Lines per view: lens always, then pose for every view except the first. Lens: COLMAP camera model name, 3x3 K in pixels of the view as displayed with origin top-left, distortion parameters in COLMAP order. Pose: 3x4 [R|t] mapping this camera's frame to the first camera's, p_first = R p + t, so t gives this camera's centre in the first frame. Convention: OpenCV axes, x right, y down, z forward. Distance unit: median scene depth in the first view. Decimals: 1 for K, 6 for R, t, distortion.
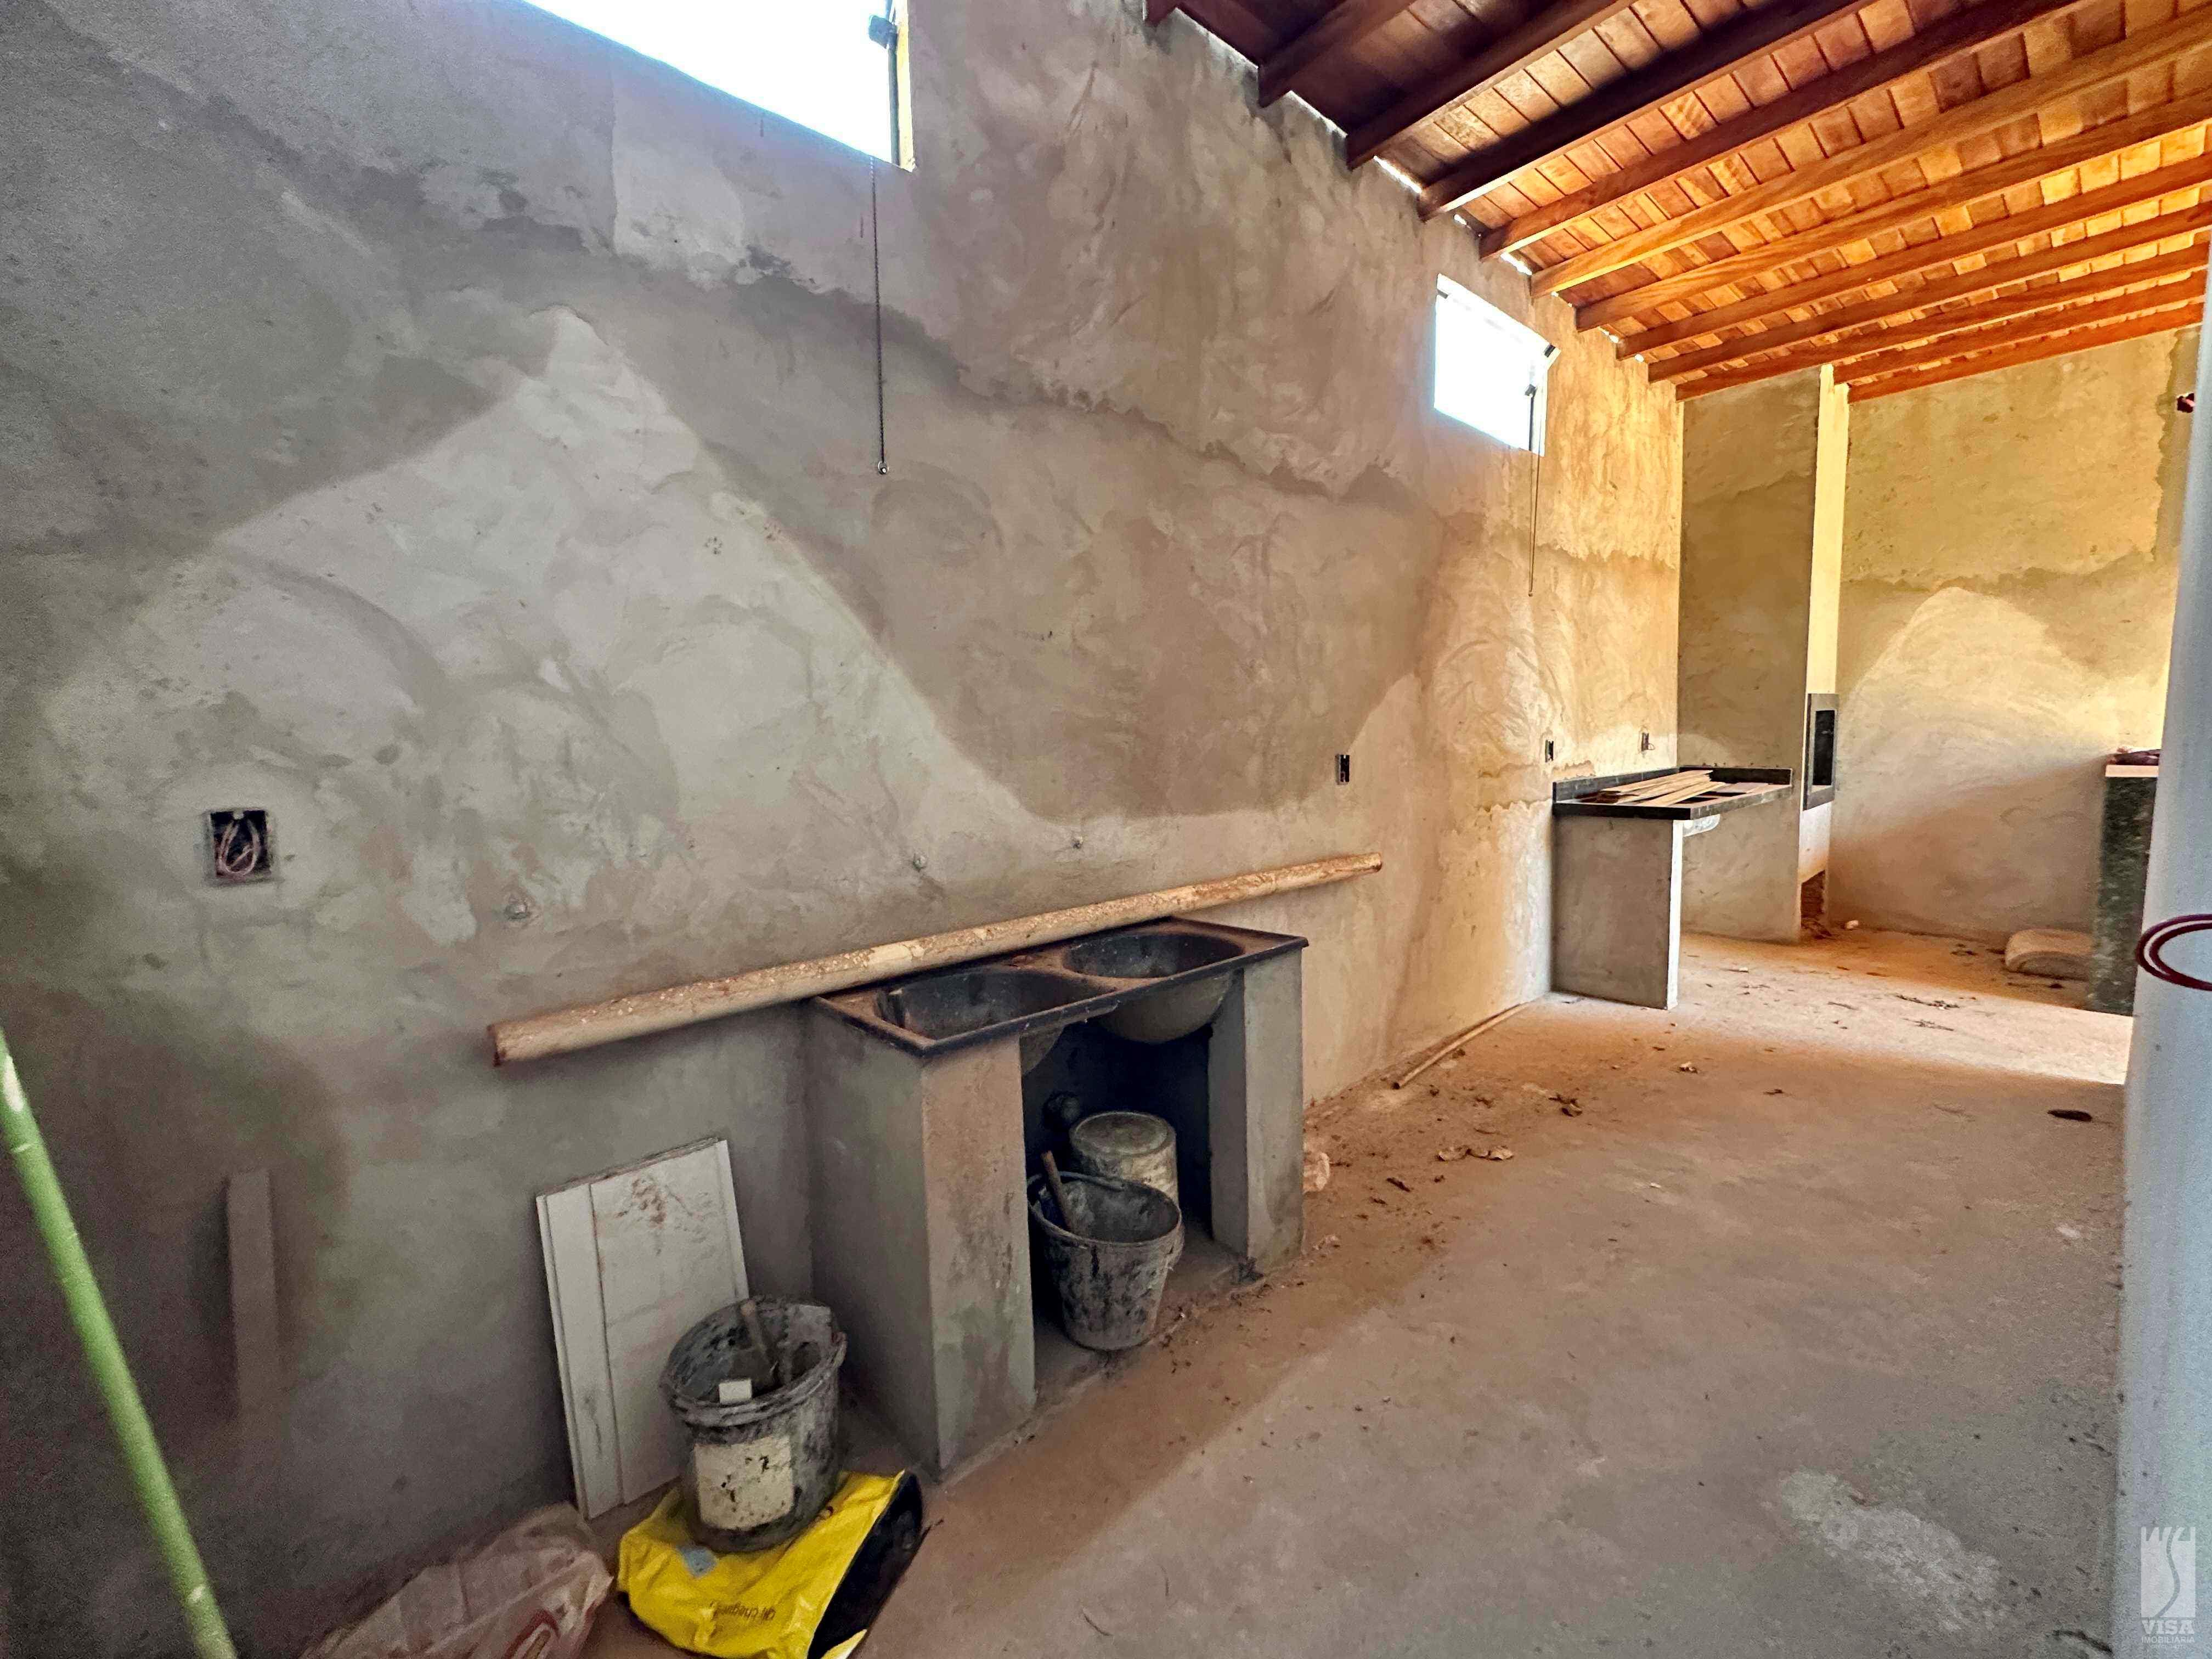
lens RADIAL K [[893.4, 0, 1107.7], [0, 893.4, 834.2], [0, 0, 1]] dist [-0.001196, 0.002712]
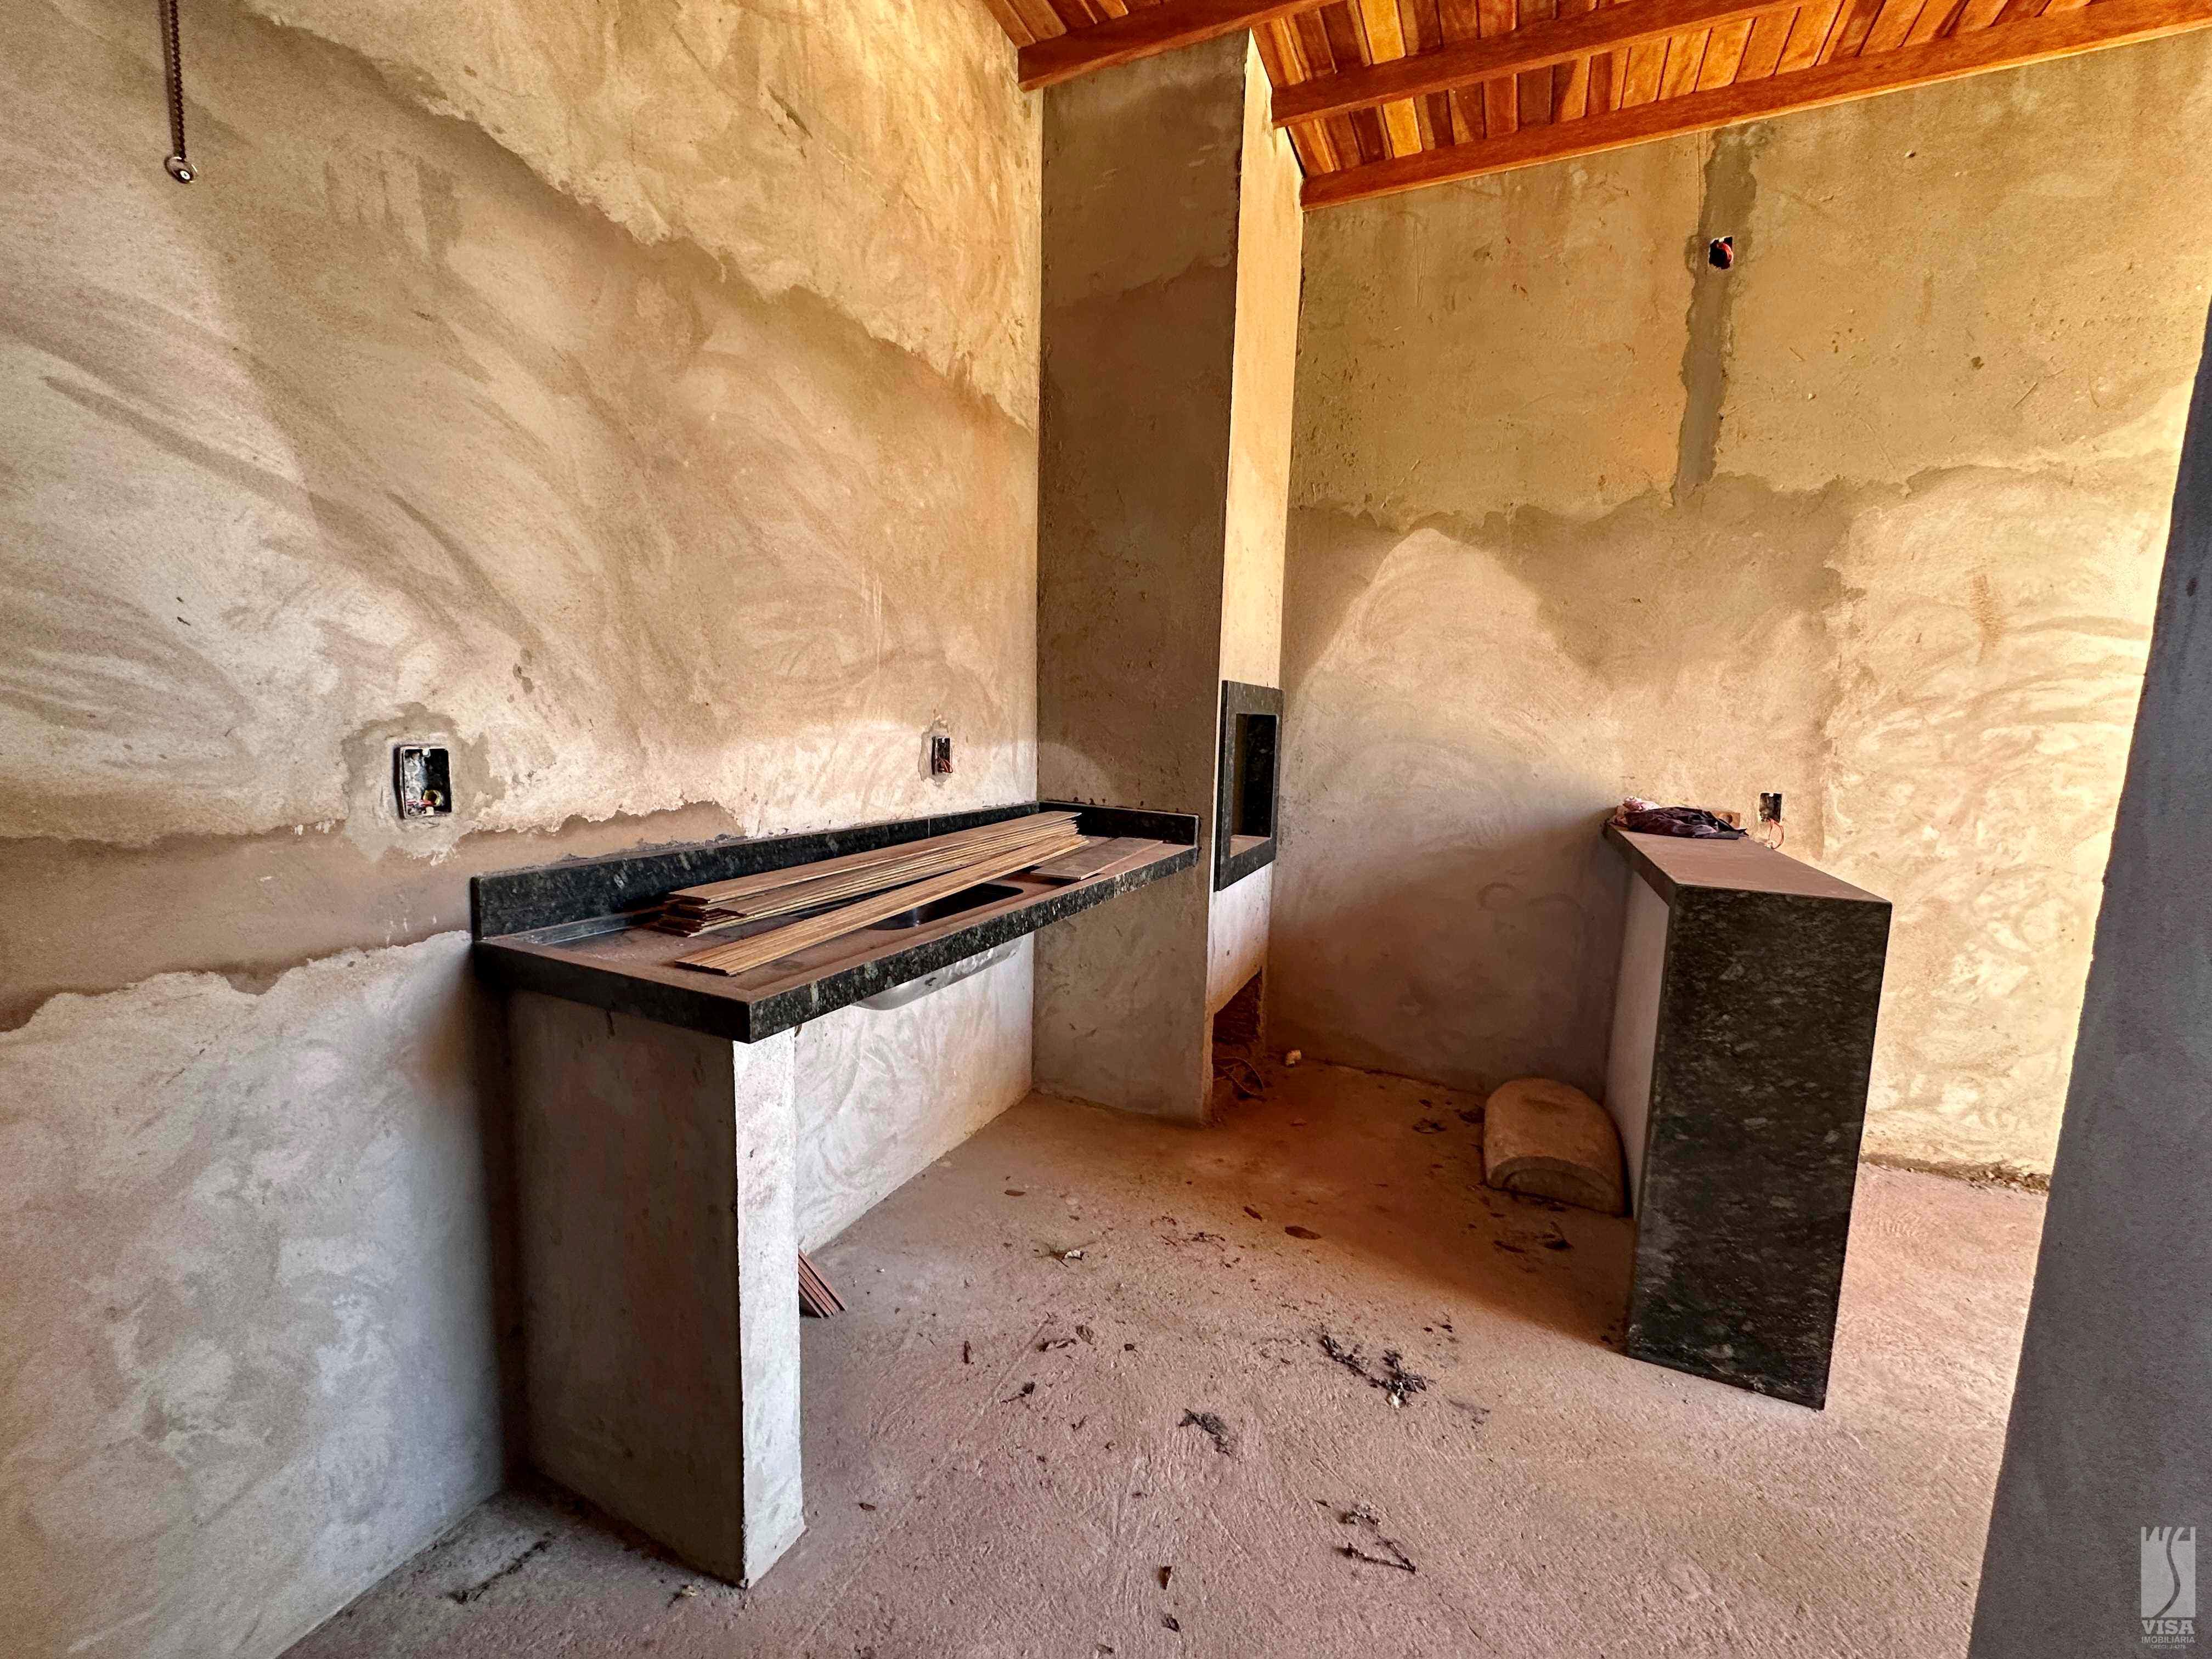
lens RADIAL K [[885.1, 0, 1106.0], [0, 885.1, 829.5], [0, 0, 1]] dist [0.010359, -0.000114]
pose [[0.912267, 0.009709, 0.409482, 0.488335], [-0.016814, 0.999764, 0.013753, -0.070967], [-0.409252, -0.019432, 0.912215, 0.522980]]
